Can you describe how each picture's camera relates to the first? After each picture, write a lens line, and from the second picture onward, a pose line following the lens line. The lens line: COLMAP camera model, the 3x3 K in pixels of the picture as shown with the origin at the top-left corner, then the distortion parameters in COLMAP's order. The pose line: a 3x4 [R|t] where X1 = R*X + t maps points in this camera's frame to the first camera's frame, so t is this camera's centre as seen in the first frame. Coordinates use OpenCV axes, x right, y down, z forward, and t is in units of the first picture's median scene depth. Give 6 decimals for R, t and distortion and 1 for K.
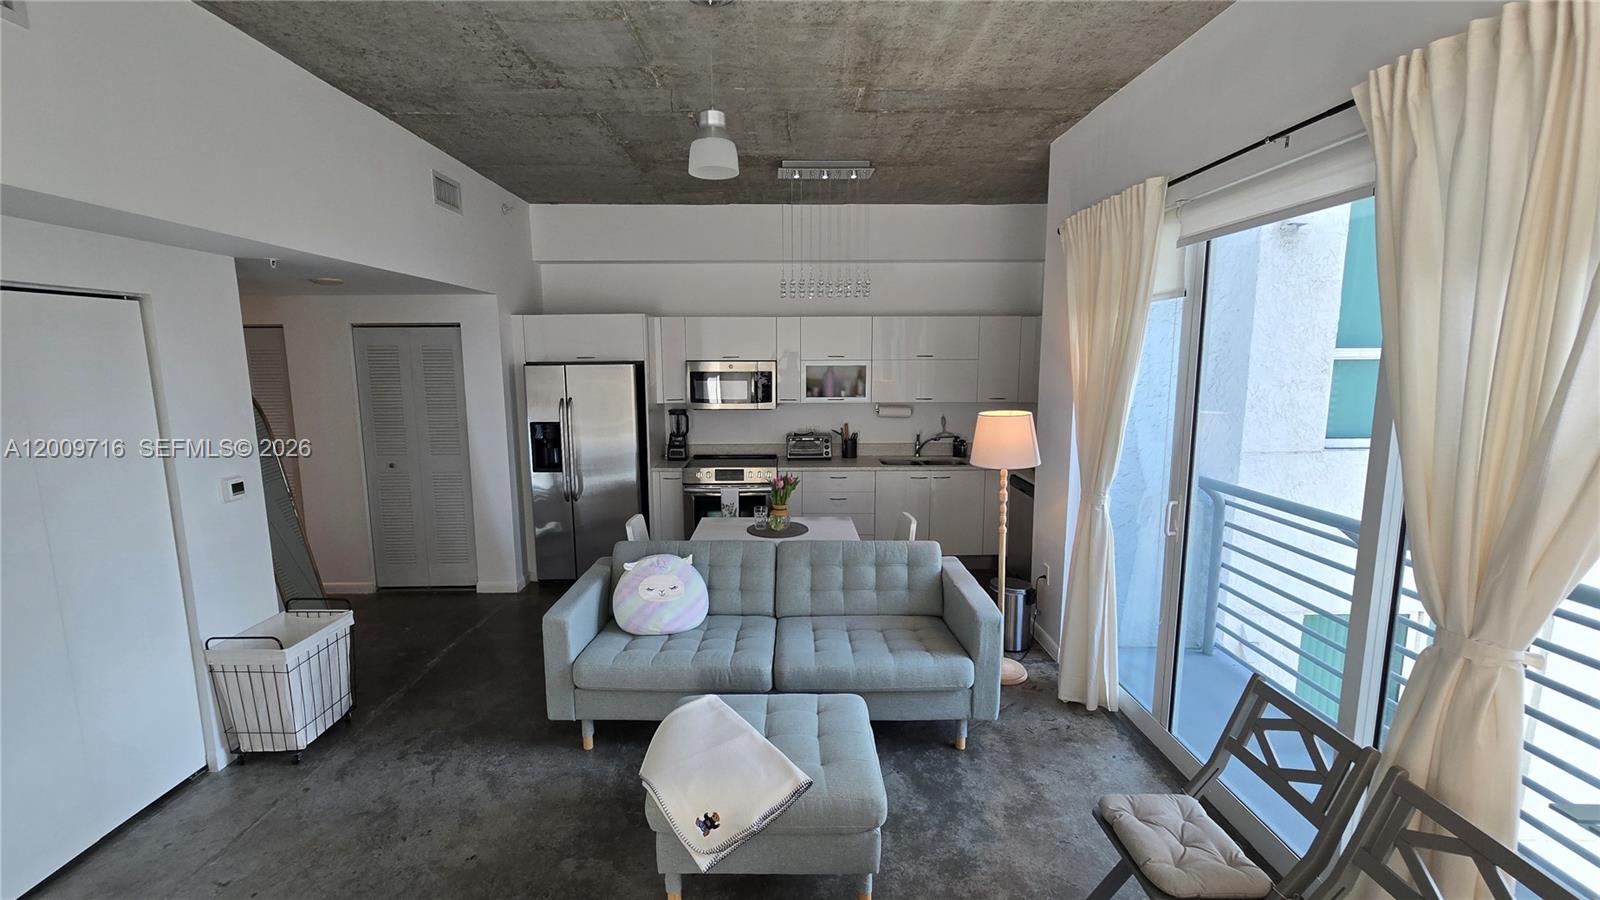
lens RADIAL K [[668.6, 0, 802.0], [0, 668.6, 447.9], [0, 0, 1]] dist [0.003047, 0.001524]
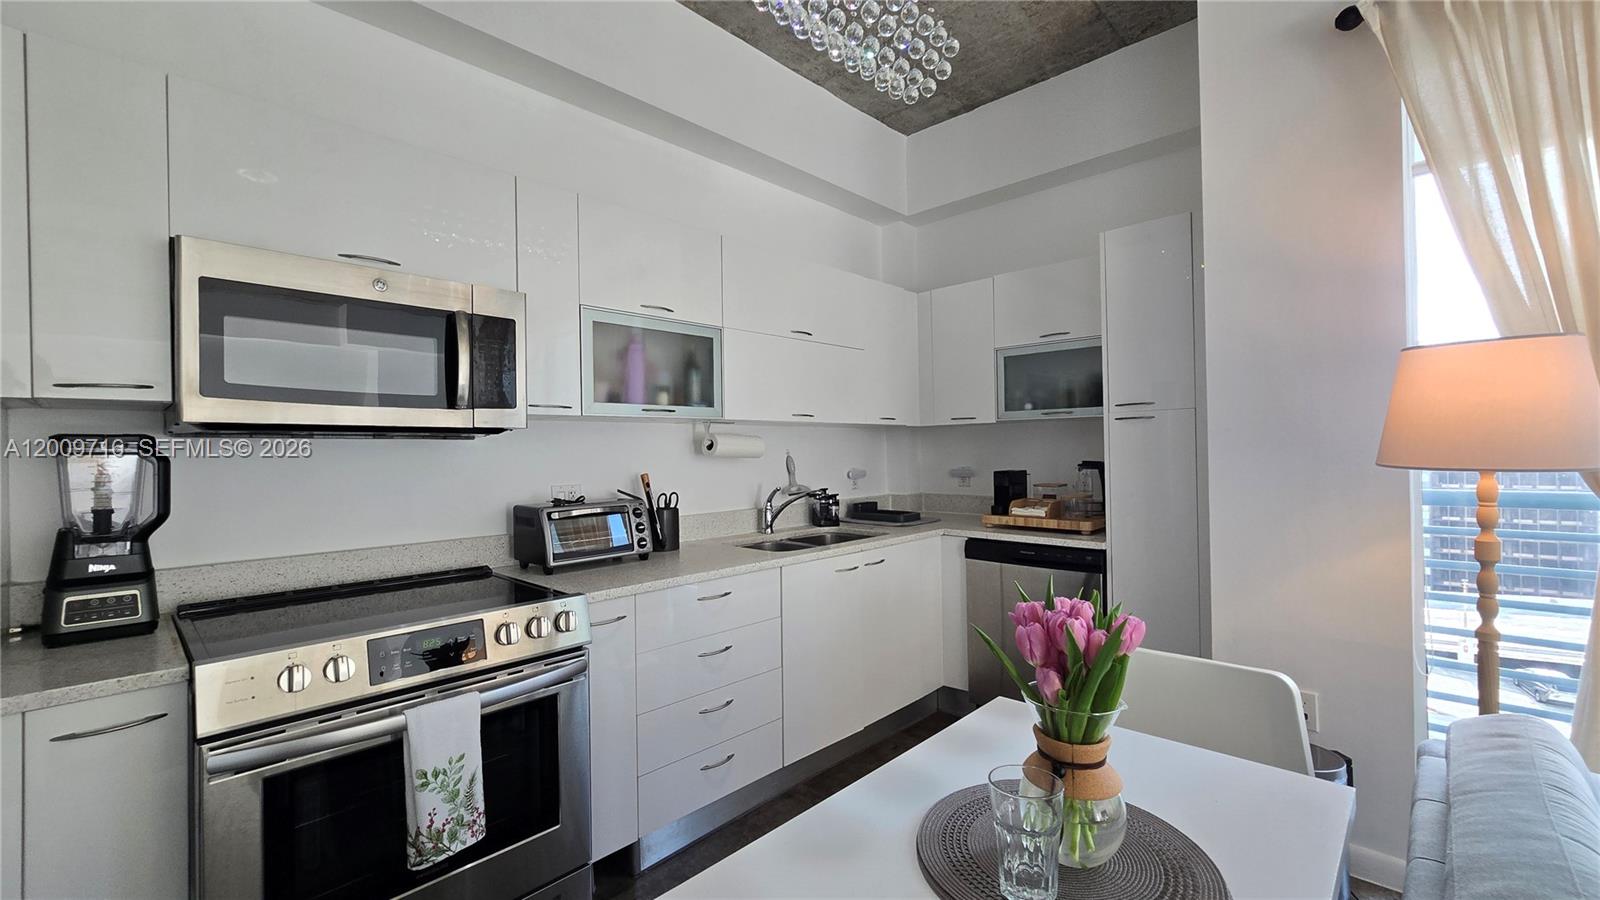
lens RADIAL K [[668.6, 0, 794.5], [0, 668.6, 452.8], [0, 0, 1]] dist [0.003047, 0.001524]
pose [[0.739378, -0.016819, 0.673081, -0.162652], [0.116853, 0.987722, -0.103681, 0.006759], [-0.663073, 0.155311, 0.732265, 0.635742]]
